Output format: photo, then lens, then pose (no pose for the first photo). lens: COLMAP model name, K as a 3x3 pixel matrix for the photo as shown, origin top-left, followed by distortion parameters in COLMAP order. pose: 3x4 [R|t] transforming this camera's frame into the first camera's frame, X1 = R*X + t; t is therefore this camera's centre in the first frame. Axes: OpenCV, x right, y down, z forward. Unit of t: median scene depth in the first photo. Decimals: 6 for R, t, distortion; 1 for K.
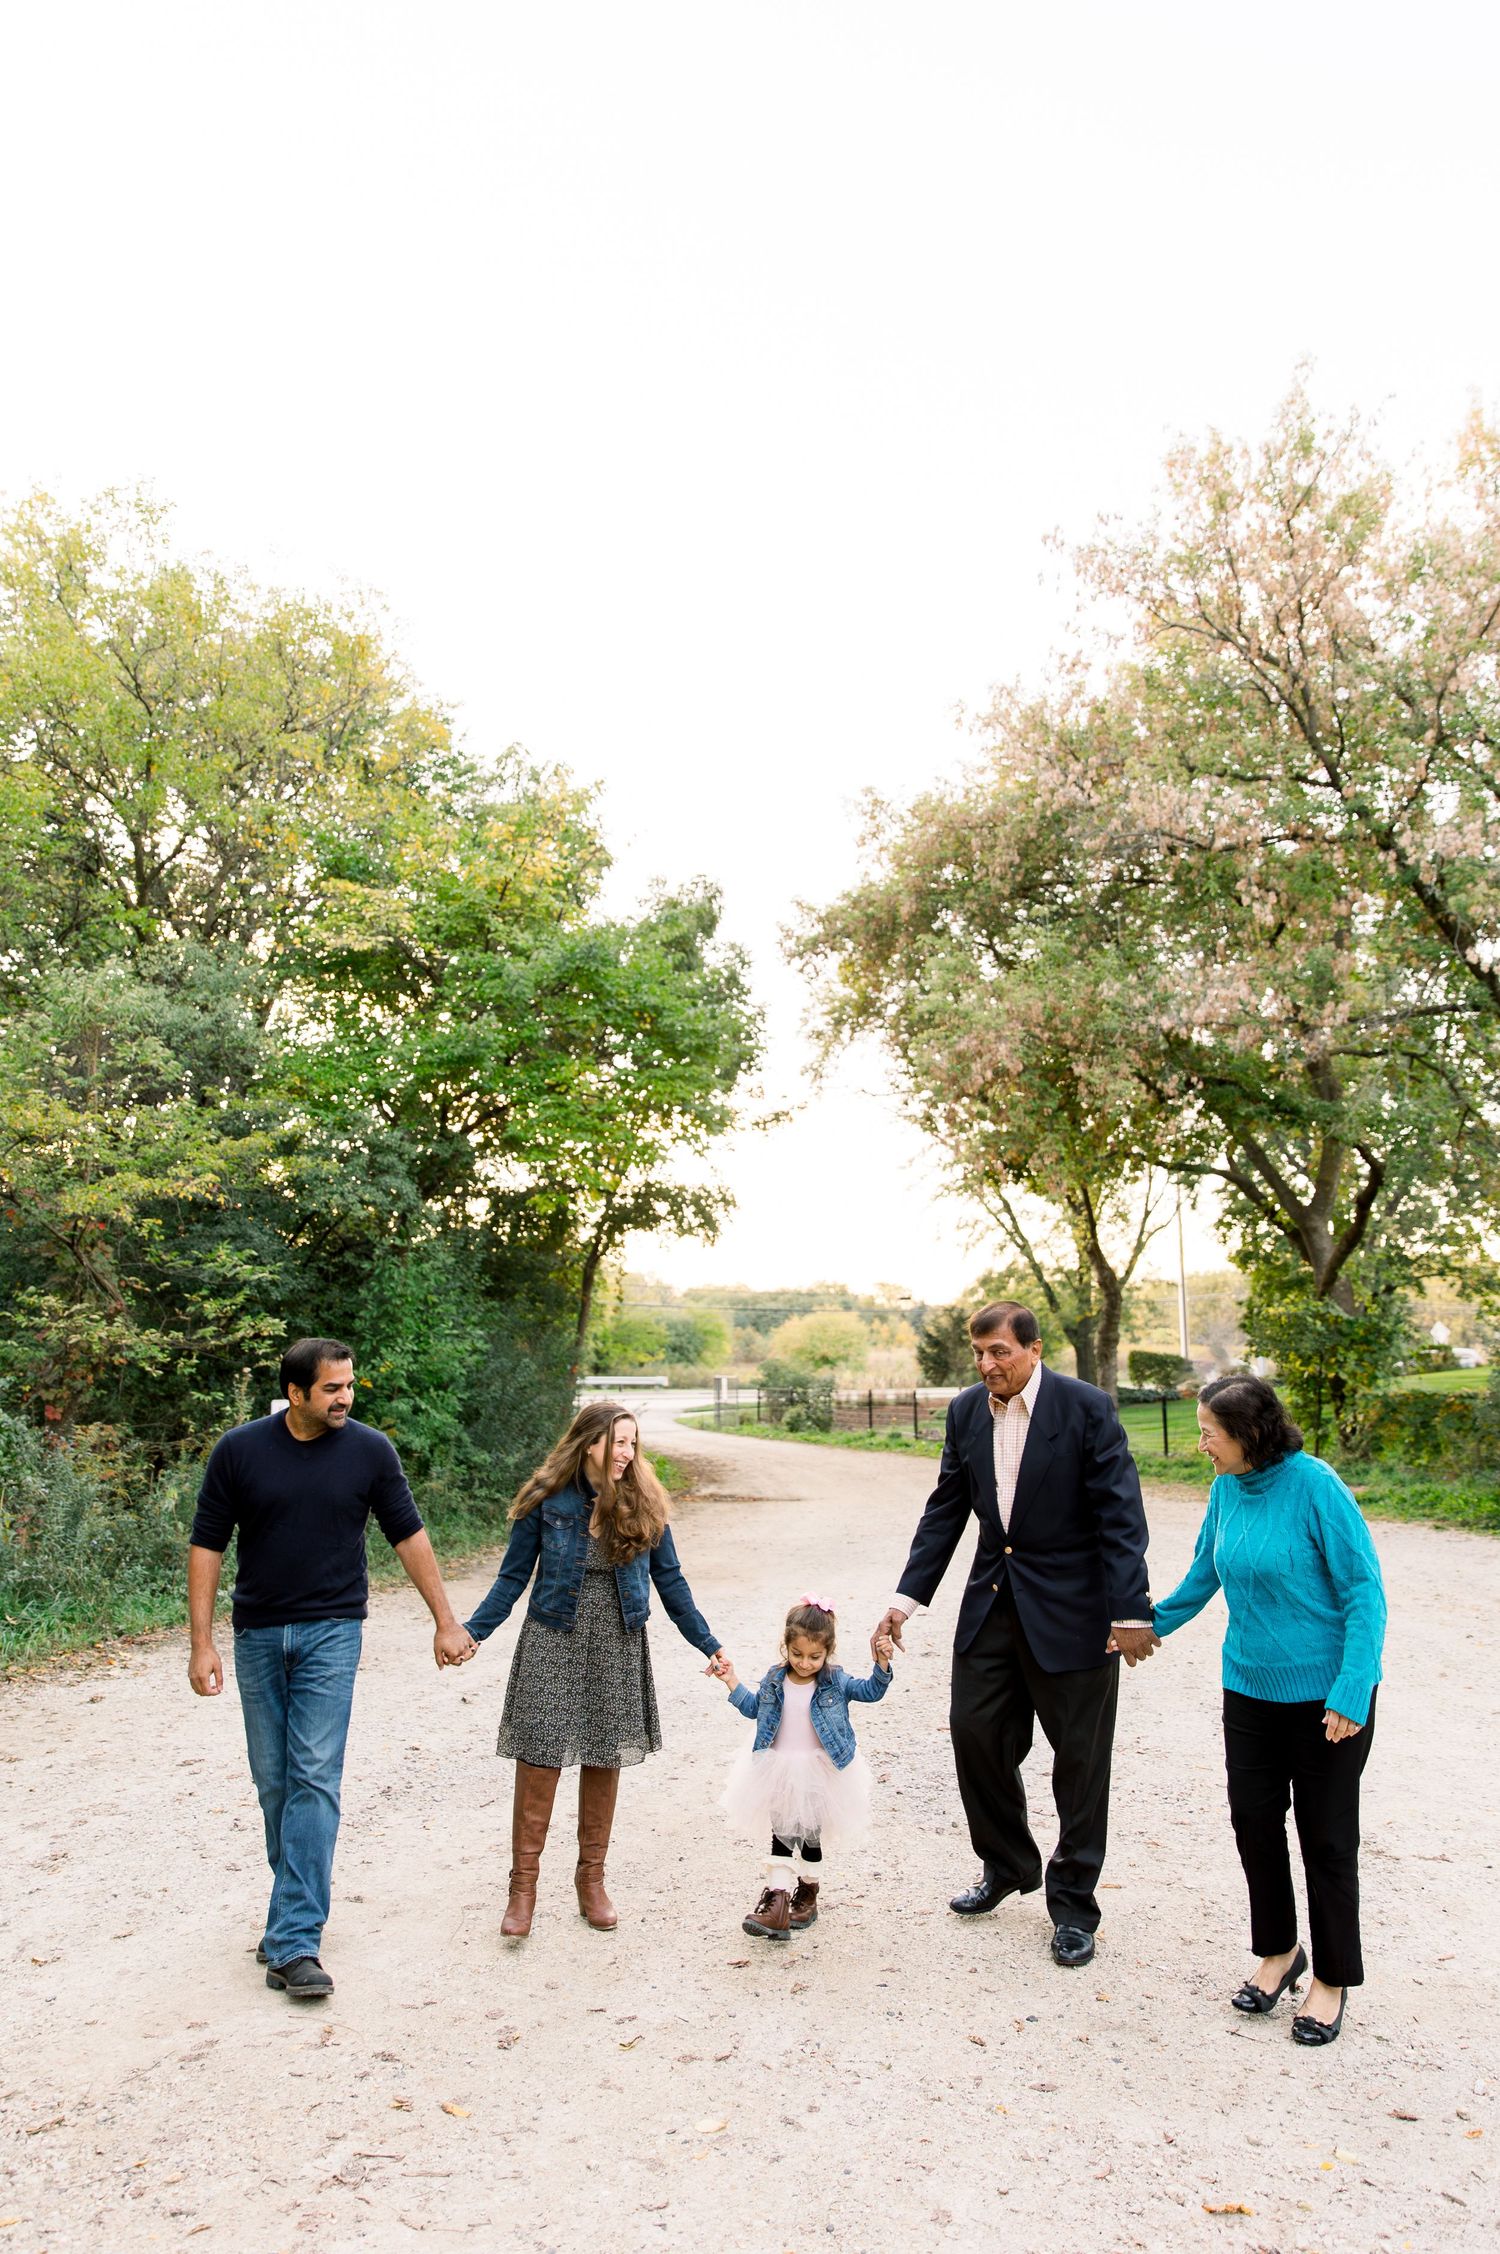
lens RADIAL K [[1614.9, 0, 740.3], [0, 1614.9, 1131.5], [0, 0, 1]] dist [0.011431, -0.007546]
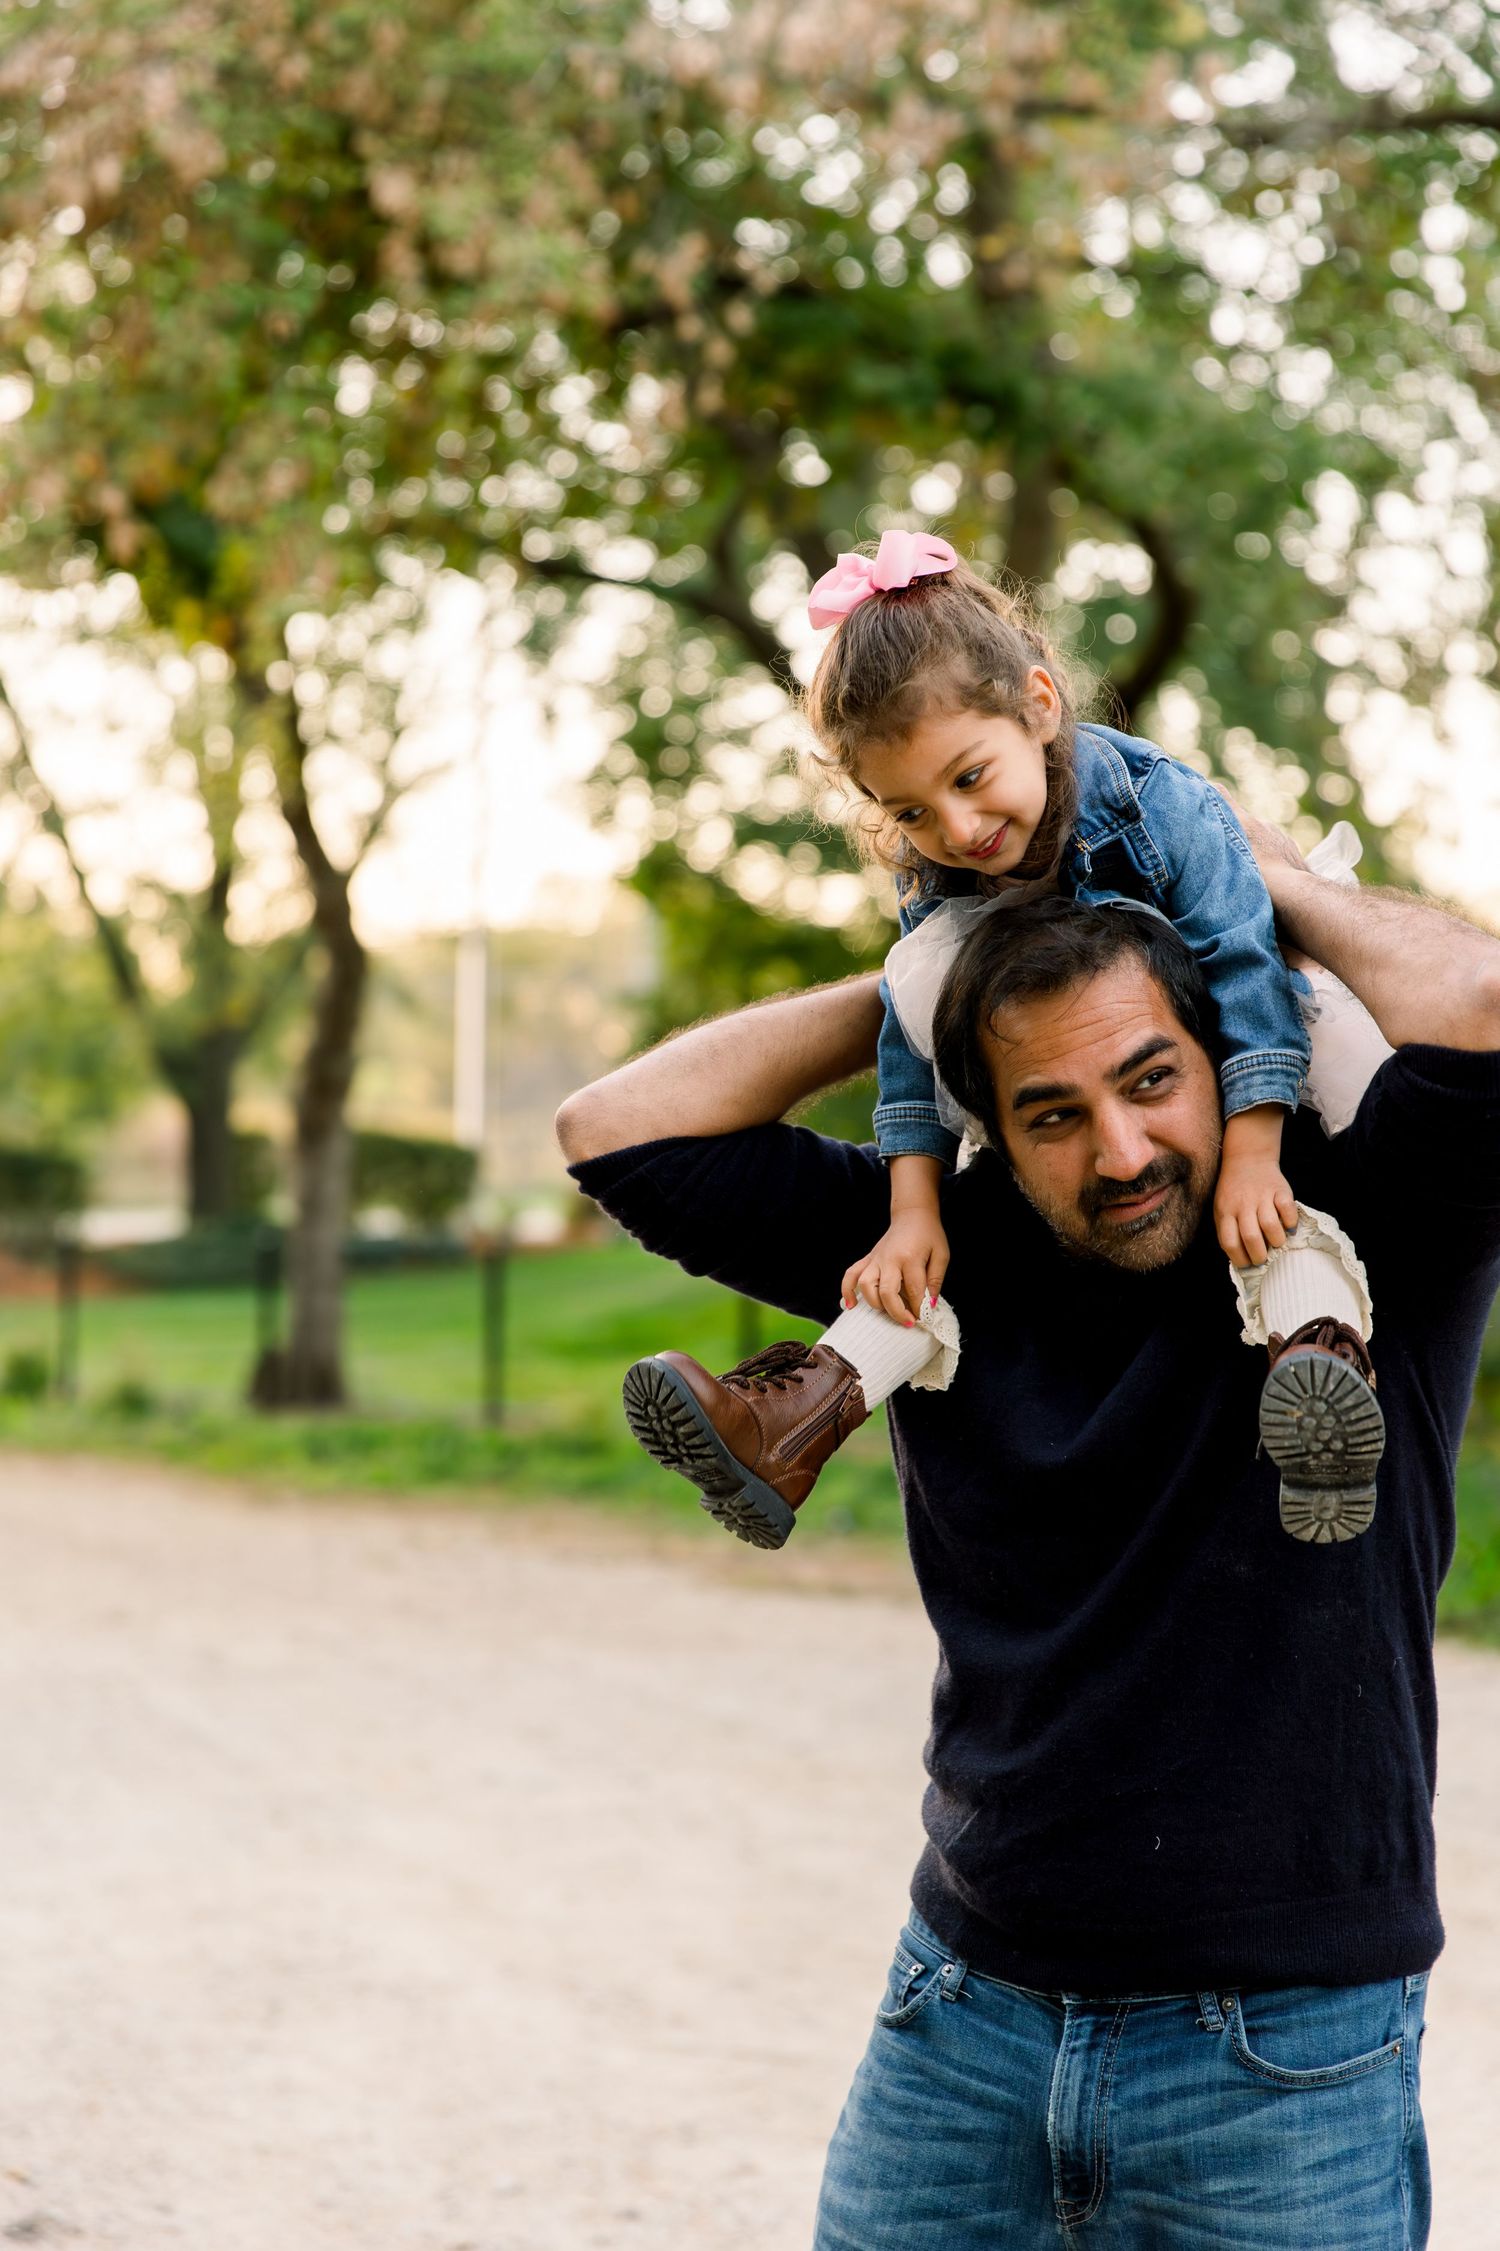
lens RADIAL K [[4345.1, 0, 817.5], [0, 4345.1, 1127.3], [0, 0, 1]] dist [0.011979, -0.272615]
pose [[0.931045, 0.023701, 0.364135, -0.009016], [-0.072290, 0.990091, 0.120394, 0.025485], [-0.357673, -0.138416, 0.923532, 0.145966]]
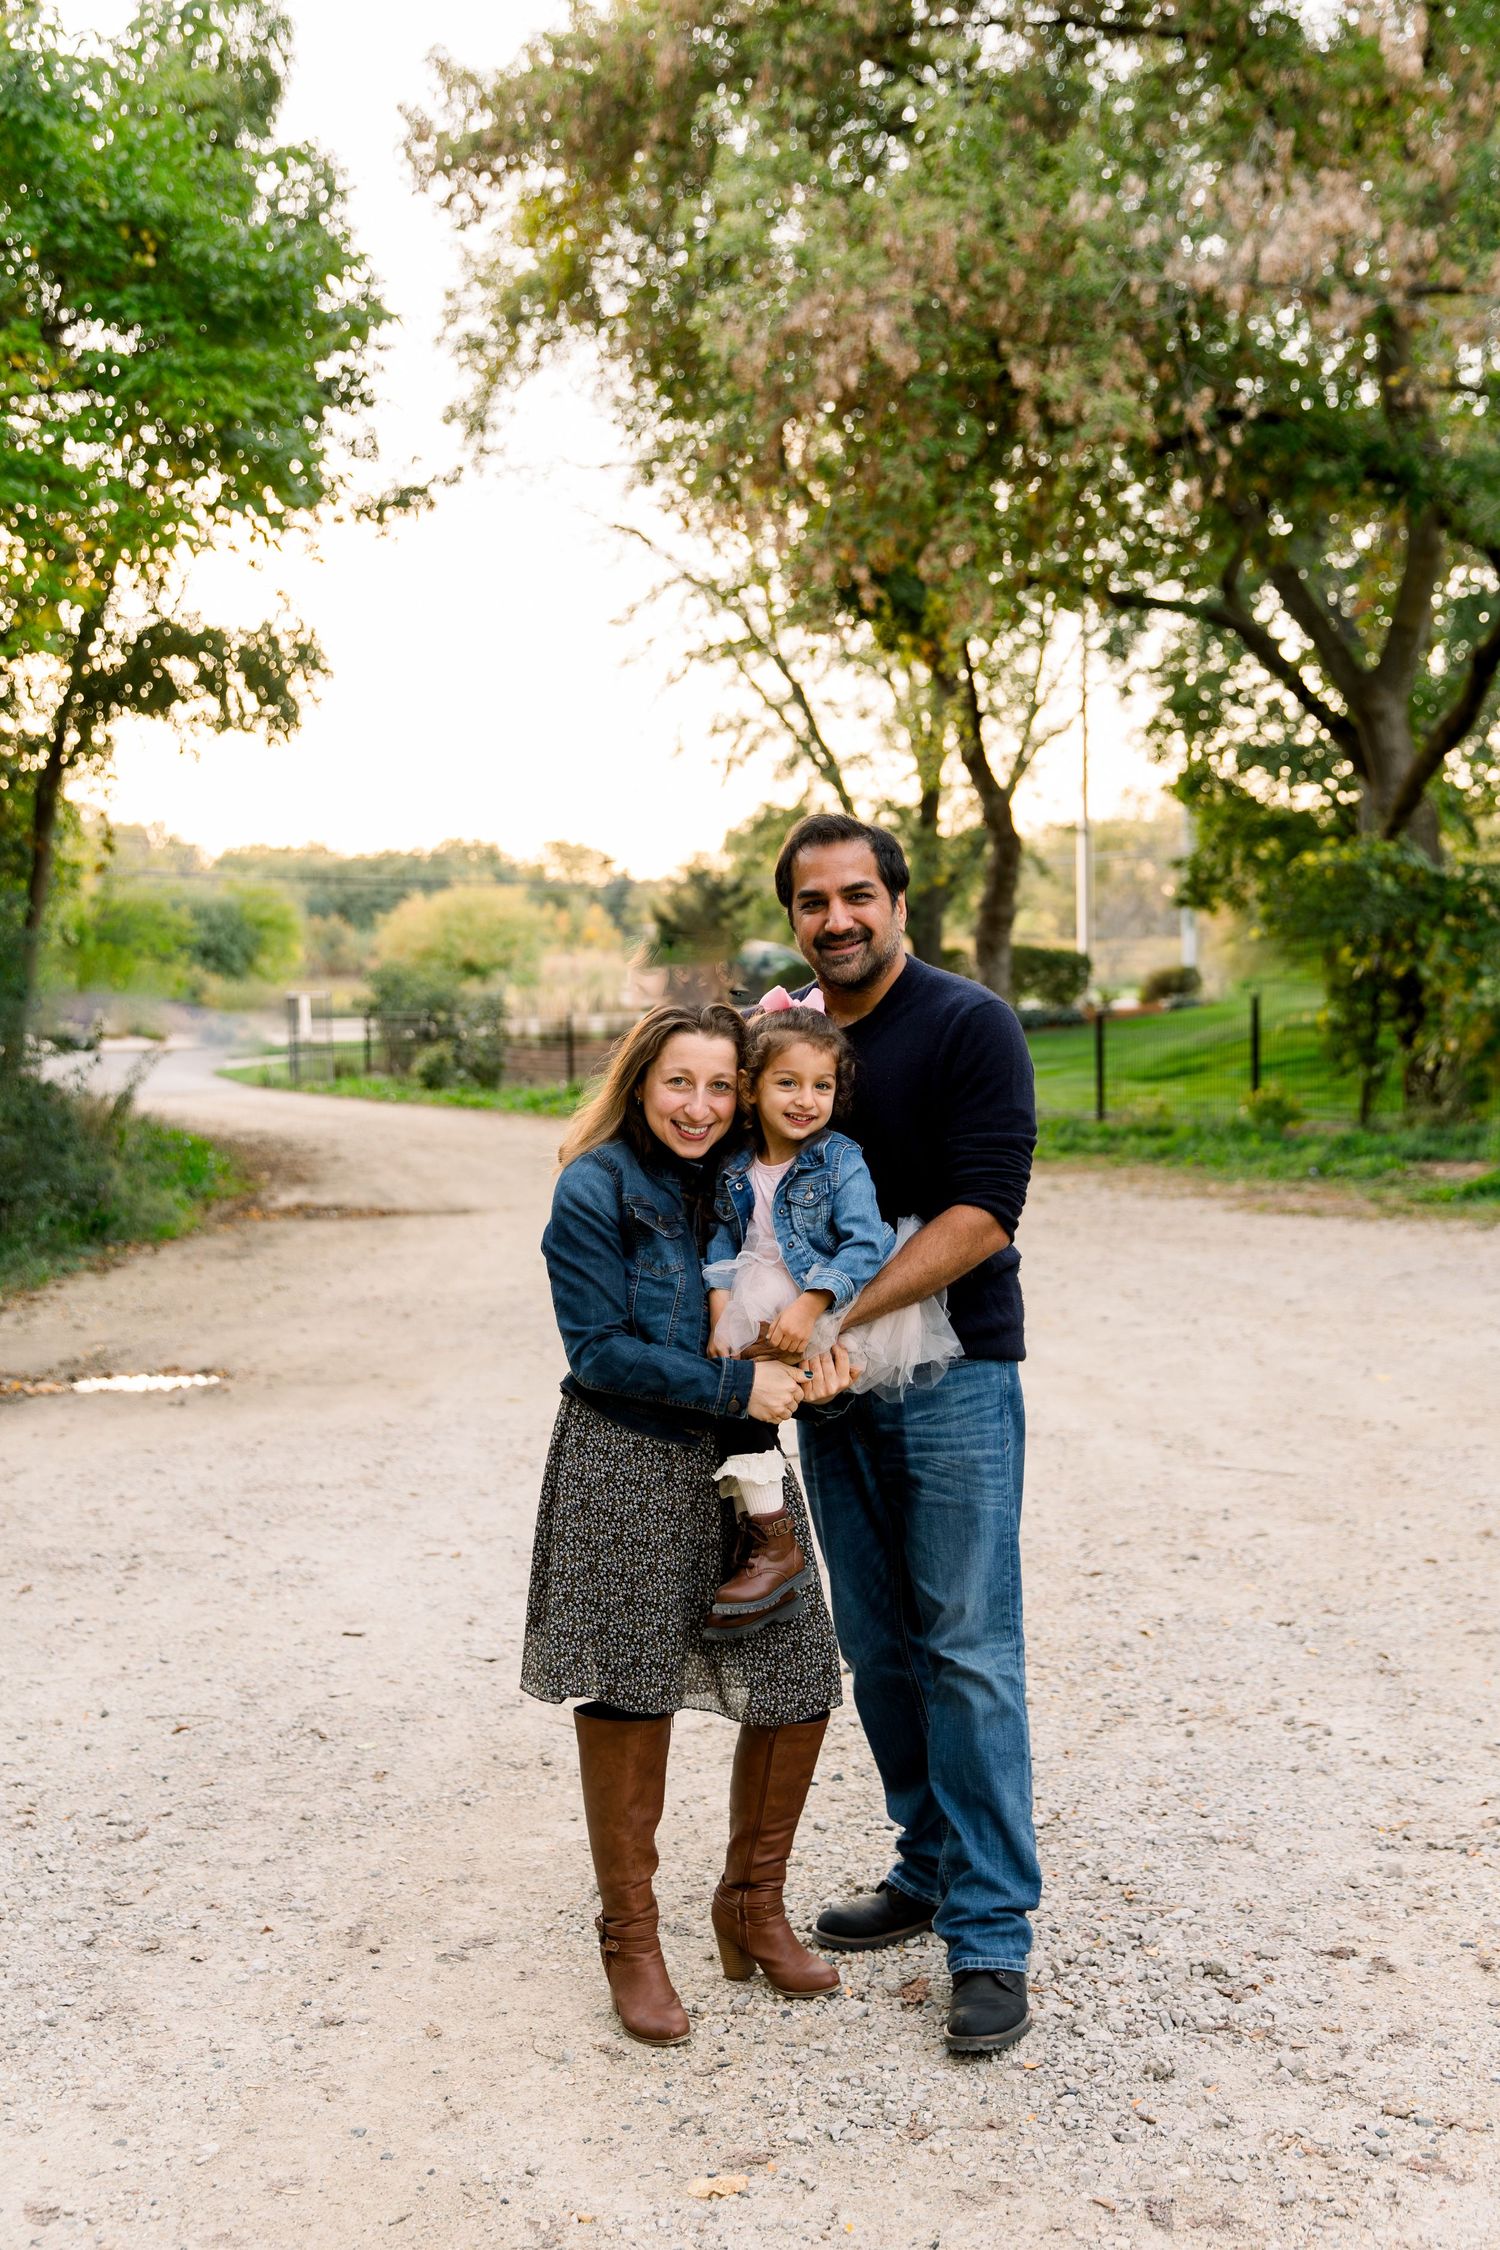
lens RADIAL K [[2617.7, 0, 757.5], [0, 2617.7, 1133.5], [0, 0, 1]] dist [0.000737, -0.004082]
pose [[0.985617, -0.020525, 0.167741, -0.012214], [-0.013312, 0.980083, 0.198143, 0.026335], [-0.168467, -0.197526, 0.965713, 0.135430]]
